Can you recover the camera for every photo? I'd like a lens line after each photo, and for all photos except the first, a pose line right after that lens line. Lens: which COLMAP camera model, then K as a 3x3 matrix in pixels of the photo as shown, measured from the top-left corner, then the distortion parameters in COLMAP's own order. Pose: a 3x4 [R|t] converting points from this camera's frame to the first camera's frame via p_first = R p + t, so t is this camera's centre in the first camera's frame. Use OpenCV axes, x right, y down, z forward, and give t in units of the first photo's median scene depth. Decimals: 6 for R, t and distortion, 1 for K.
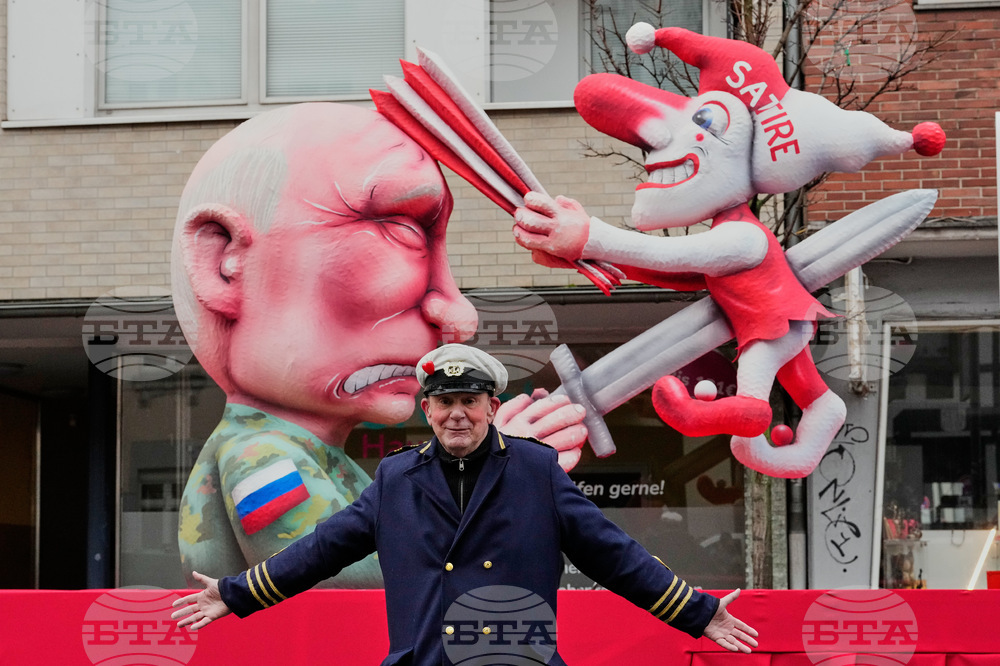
lens RADIAL K [[3398.8, 0, 500.0], [0, 3398.8, 333.0], [0, 0, 1]] dist [0.557853, -1.170219]
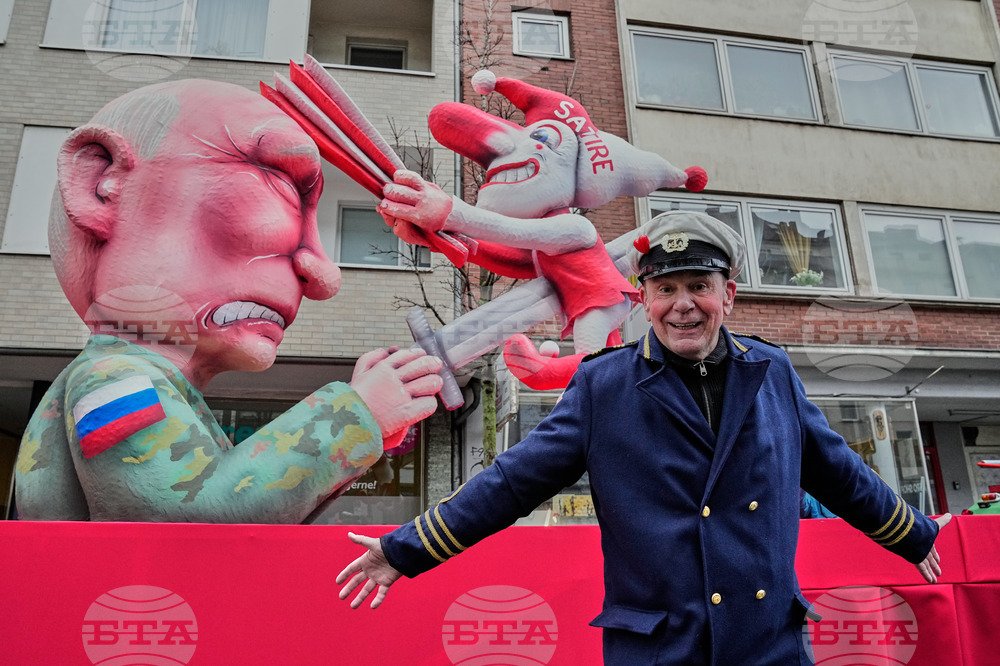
lens RADIAL K [[811.1, 0, 498.6], [0, 811.1, 296.6], [0, 0, 1]] dist [-0.125576, 0.119049]
pose [[0.945277, 0.093270, 0.312654, -0.040522], [-0.017526, 0.971401, -0.236795, 0.063433], [-0.325799, 0.218357, 0.919878, 0.756679]]
